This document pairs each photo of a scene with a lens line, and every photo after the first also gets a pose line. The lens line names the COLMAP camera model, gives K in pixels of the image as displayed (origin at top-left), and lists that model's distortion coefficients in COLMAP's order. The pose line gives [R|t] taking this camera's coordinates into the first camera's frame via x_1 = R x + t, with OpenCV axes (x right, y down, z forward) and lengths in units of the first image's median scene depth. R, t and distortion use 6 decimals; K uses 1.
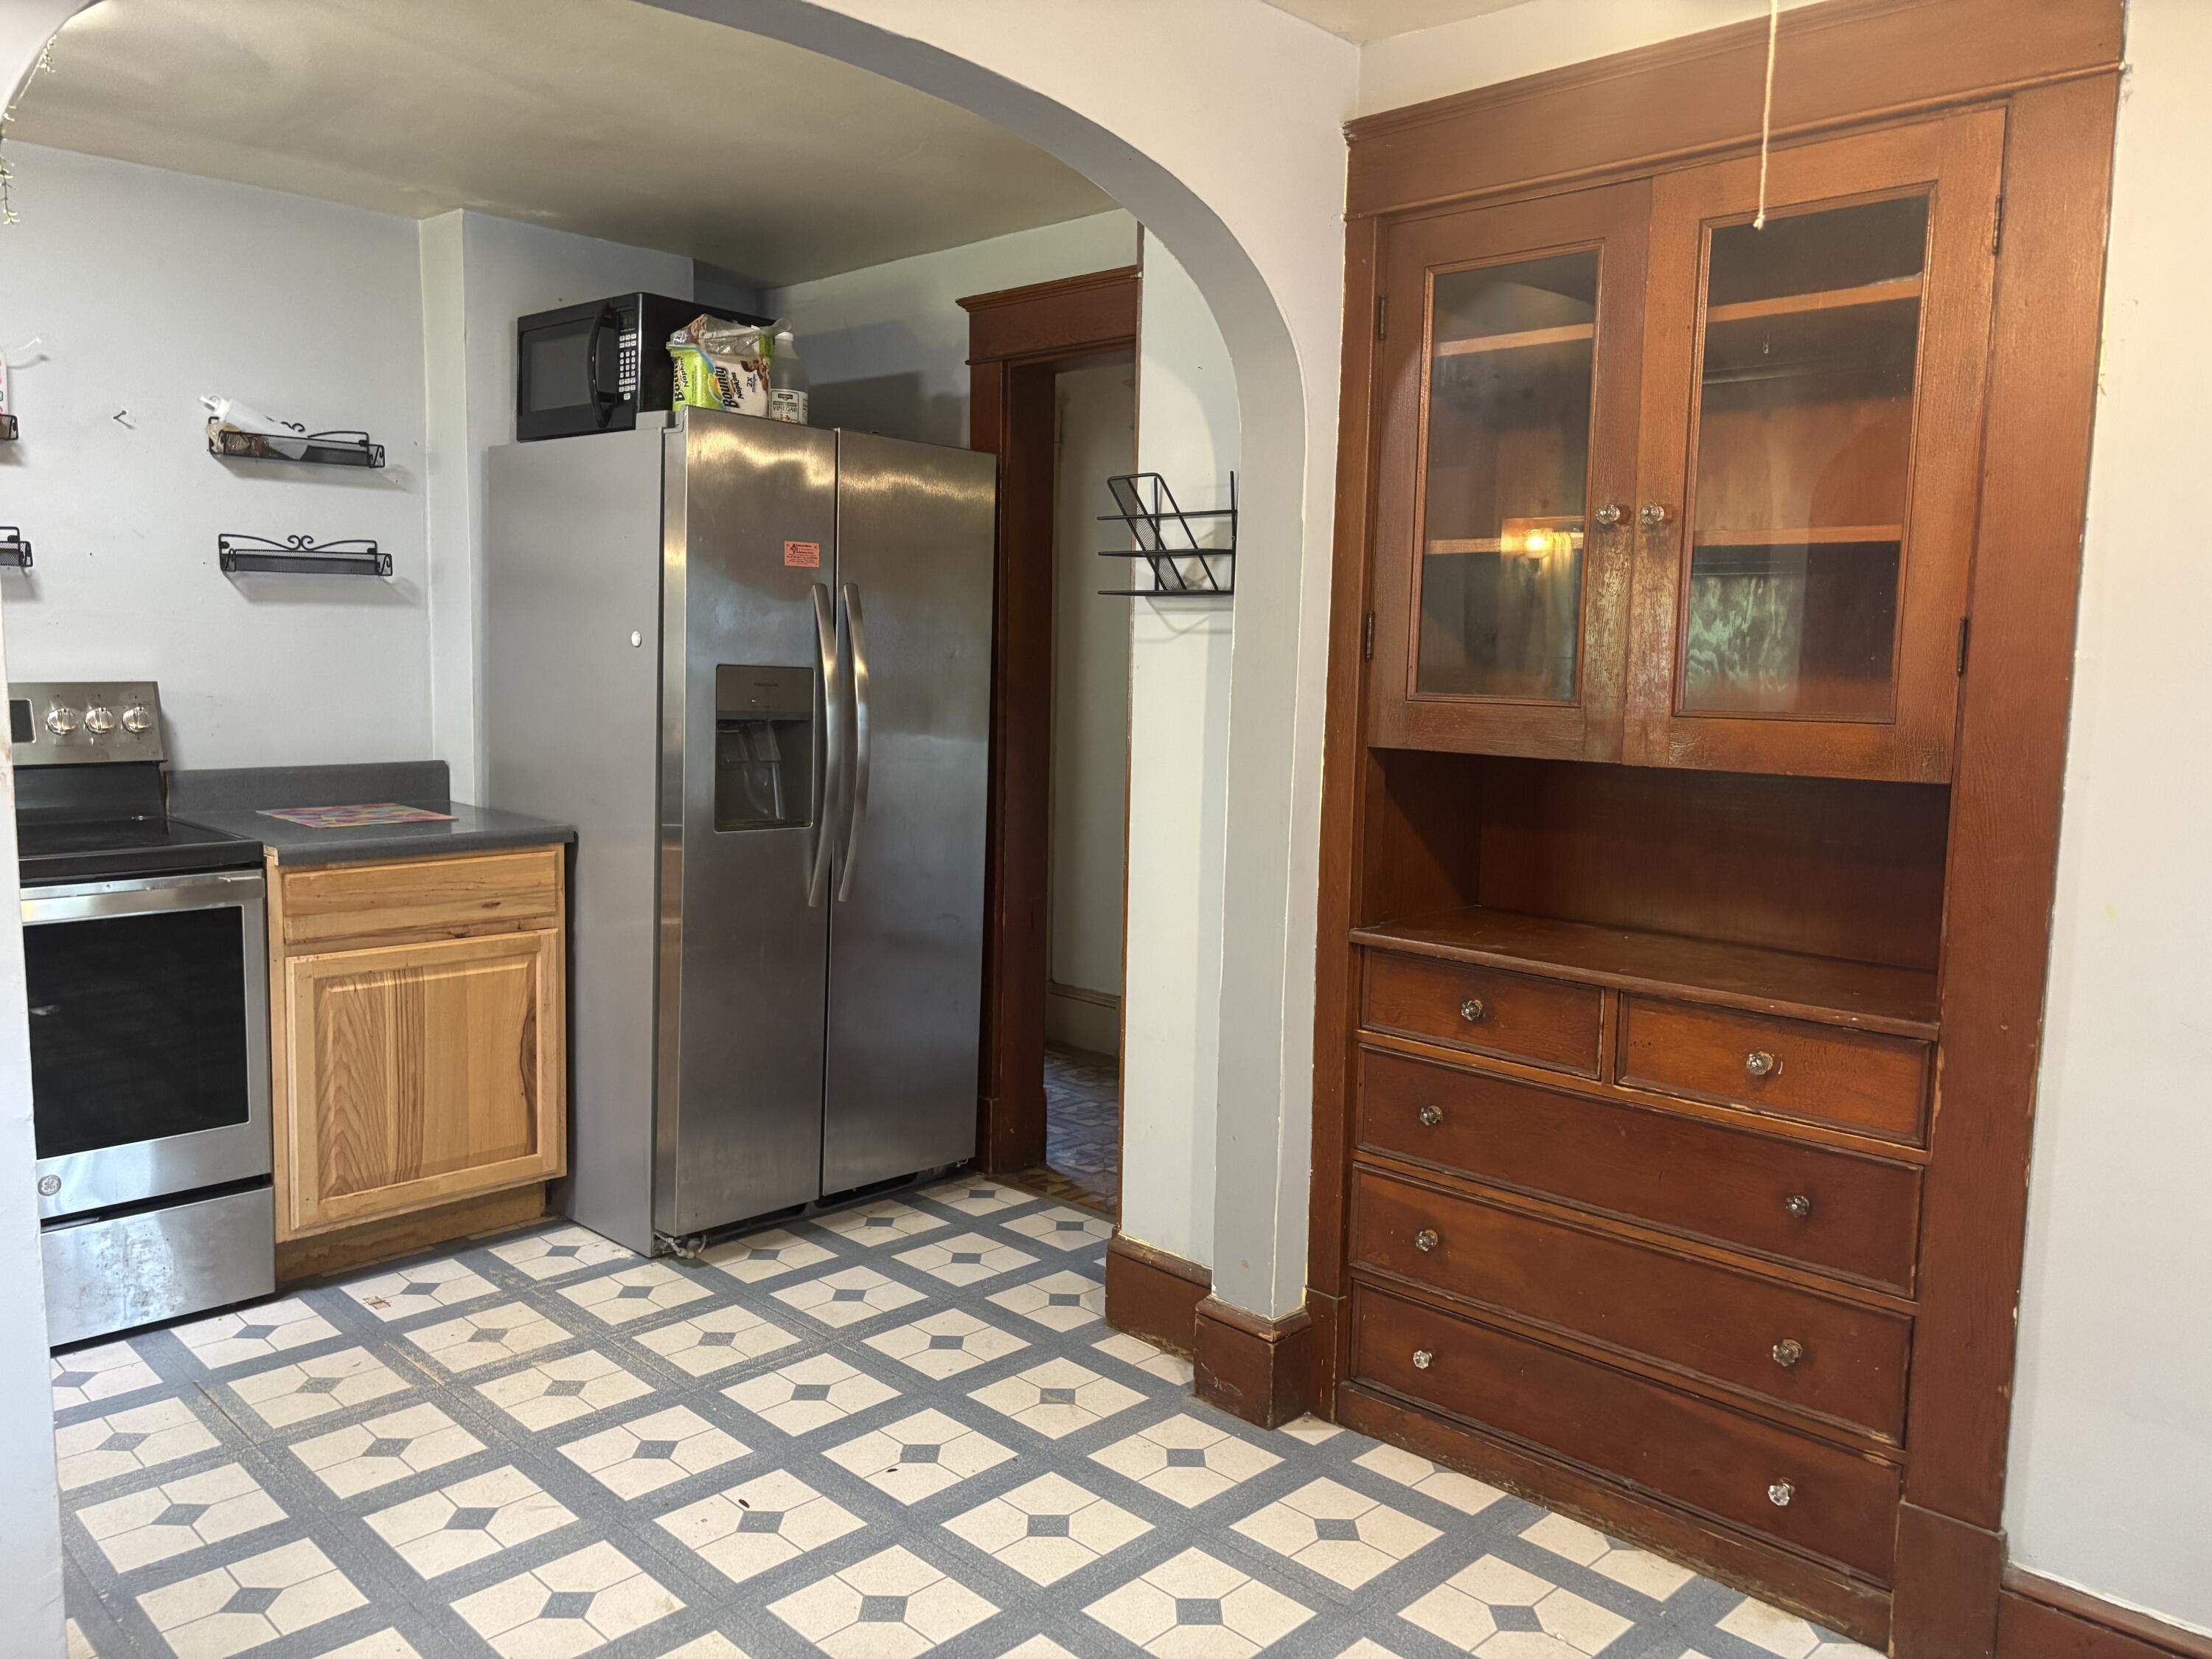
lens RADIAL K [[1666.3, 0, 1105.7], [0, 1666.3, 827.9], [0, 0, 1]] dist [-0.002425, 0.000819]
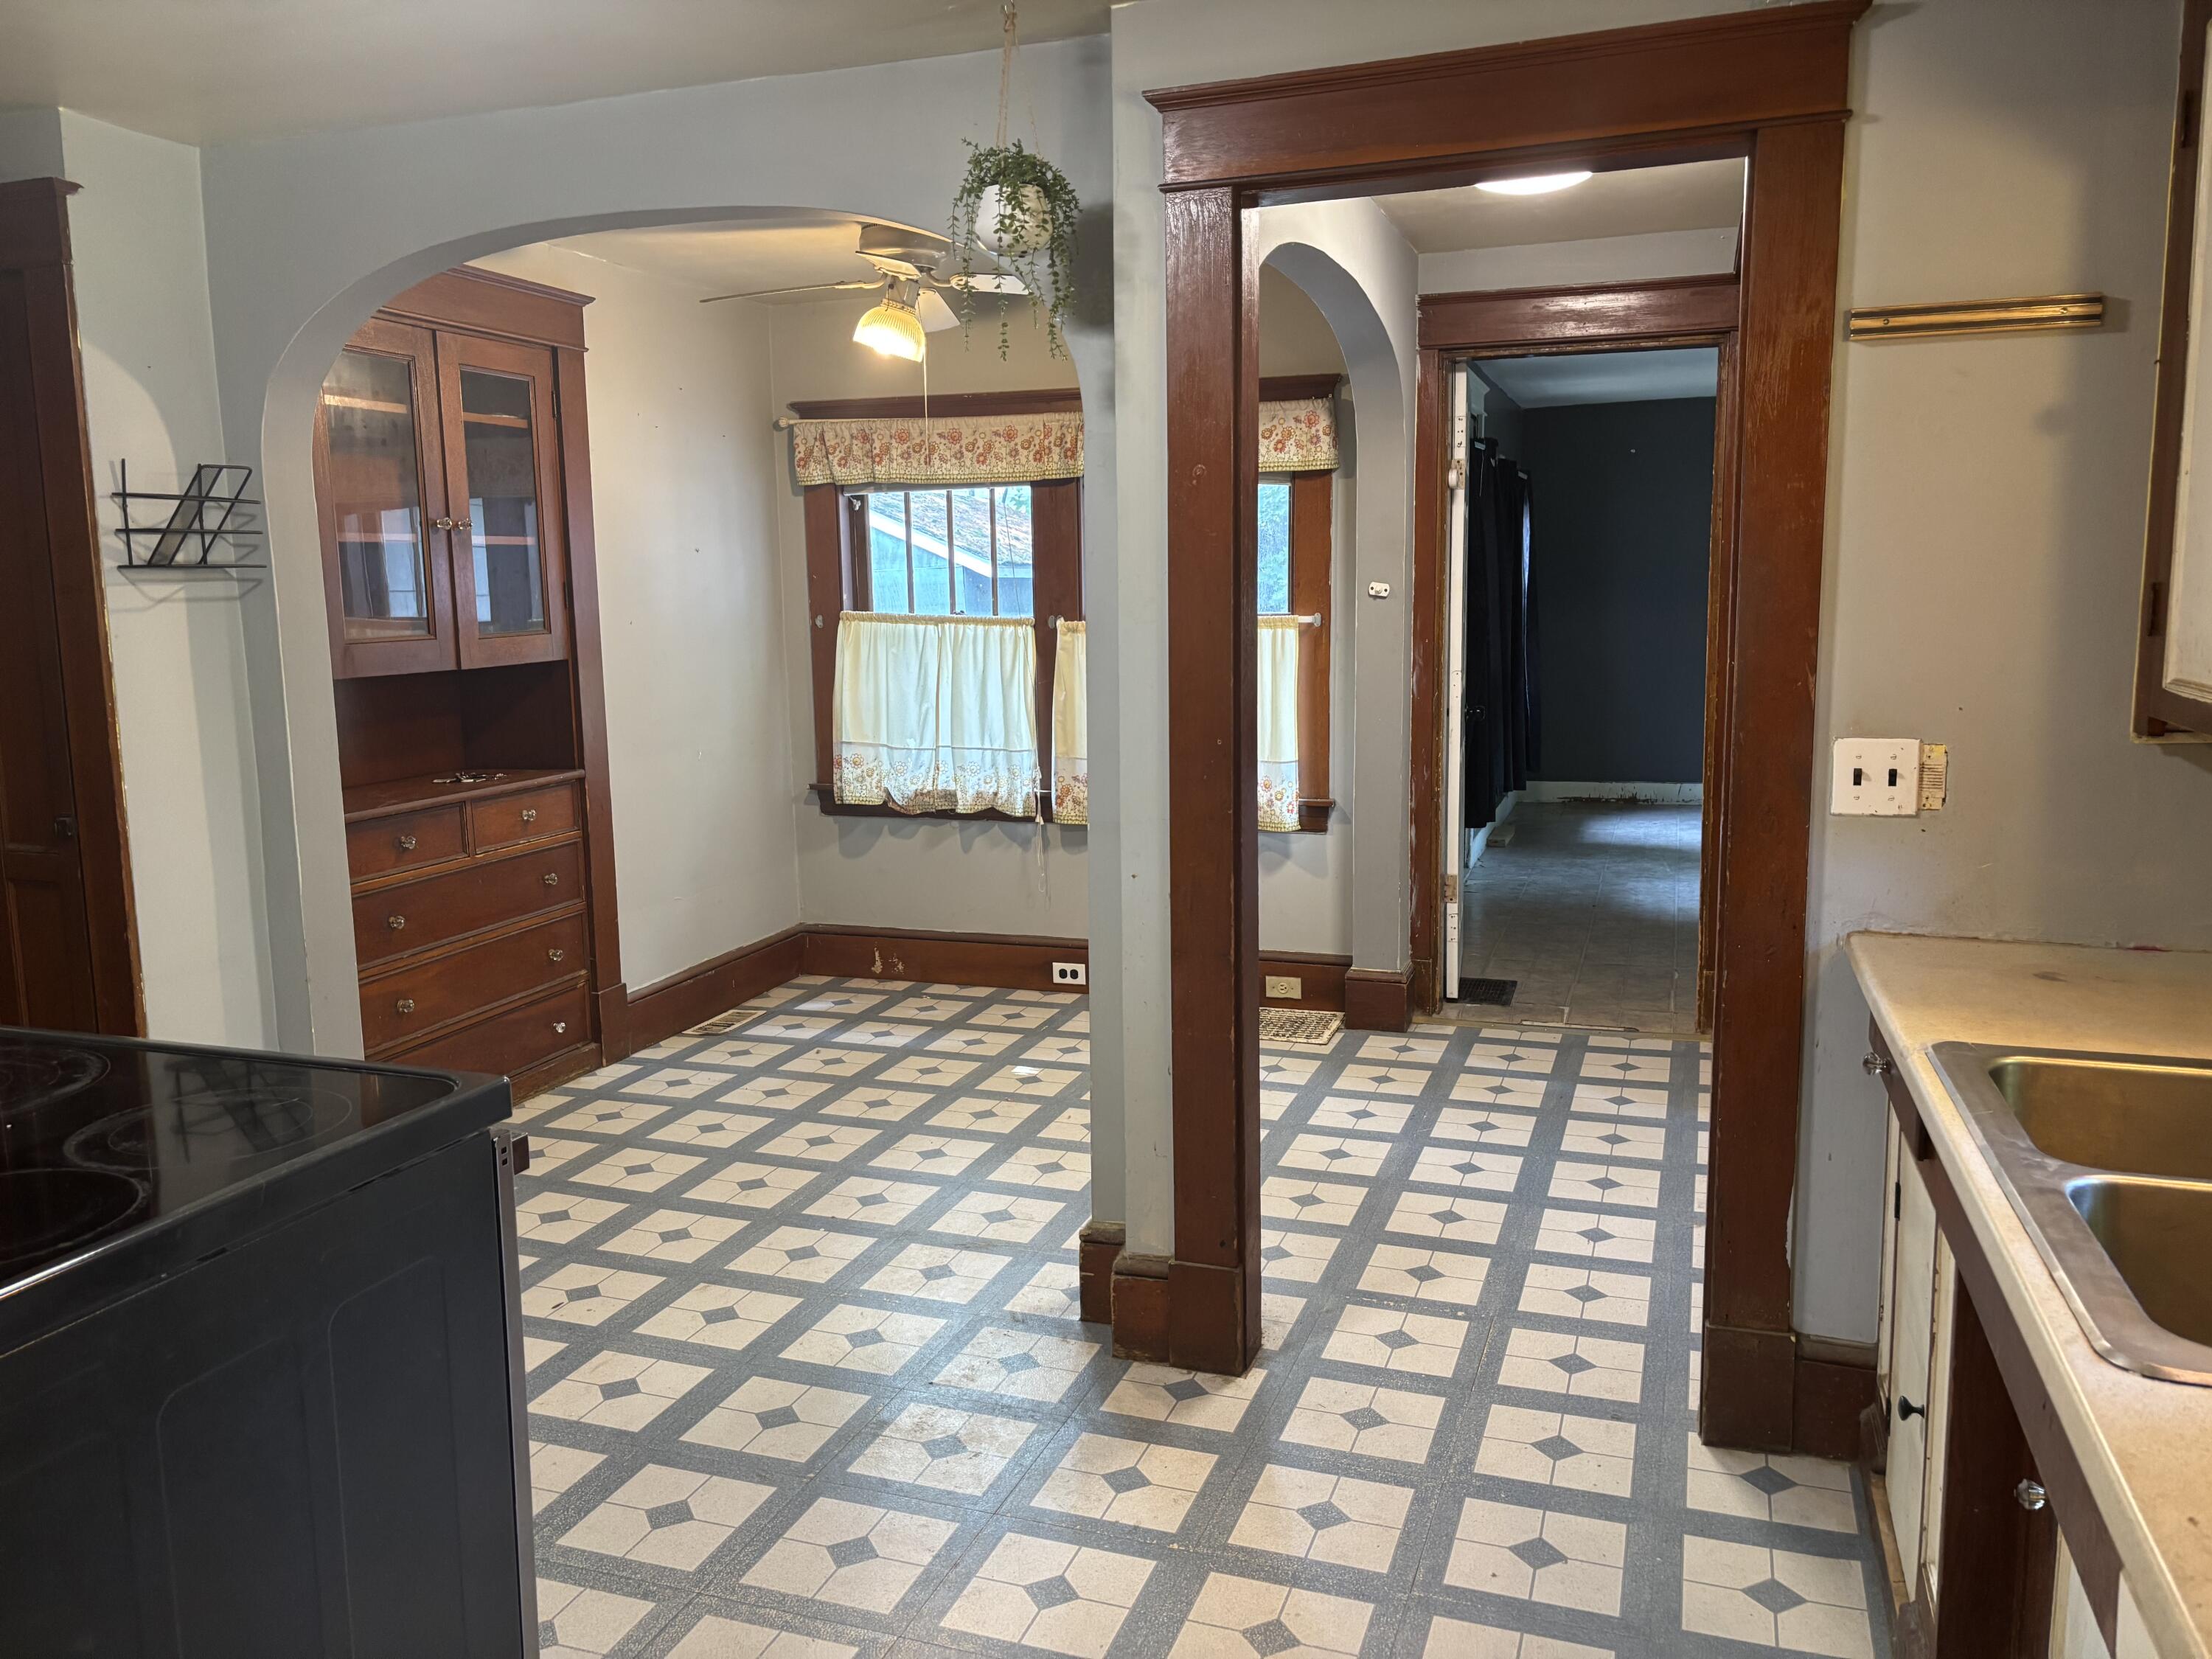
lens RADIAL K [[1666.3, 0, 1103.2], [0, 1666.3, 825.1], [0, 0, 1]] dist [-0.002425, 0.000819]
pose [[-0.428288, -0.143850, 0.892119, -1.254628], [0.108864, 0.971844, 0.208968, -0.137750], [-0.897061, 0.186618, -0.400569, 0.919507]]
